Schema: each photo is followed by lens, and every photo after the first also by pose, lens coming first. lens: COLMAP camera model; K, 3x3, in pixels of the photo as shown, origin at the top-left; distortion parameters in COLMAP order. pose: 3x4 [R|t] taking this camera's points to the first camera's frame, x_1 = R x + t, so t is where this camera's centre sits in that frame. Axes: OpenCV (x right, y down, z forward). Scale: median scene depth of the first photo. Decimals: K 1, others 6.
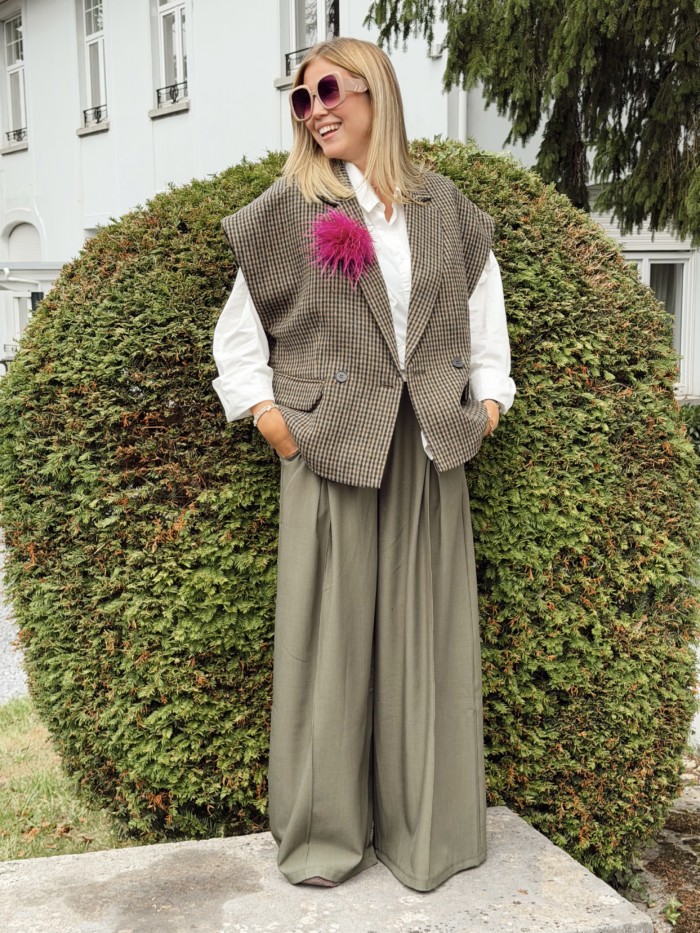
lens RADIAL K [[1546.9, 0, 332.5], [0, 1546.9, 482.0], [0, 0, 1]] dist [0.242709, 0.000000]
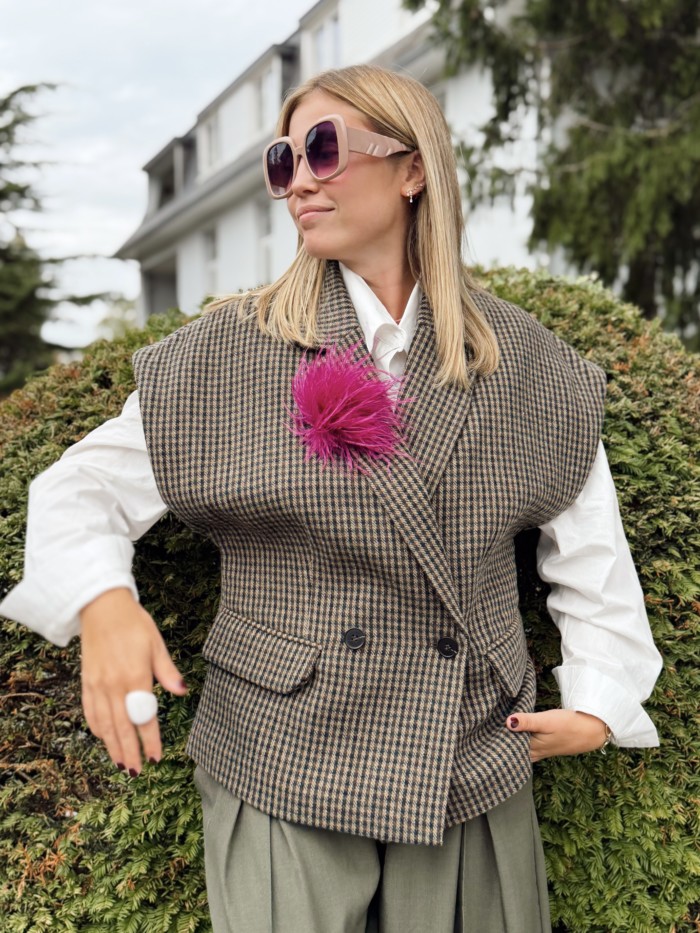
lens RADIAL K [[1058.0, 0, 345.5], [0, 1058.0, 456.5], [0, 0, 1]] dist [0.059713, 0.000000]
pose [[0.993973, 0.005979, -0.109465, 0.057152], [-0.015502, 0.996144, -0.086351, -0.090488], [0.108527, 0.087528, 0.990233, 0.549843]]
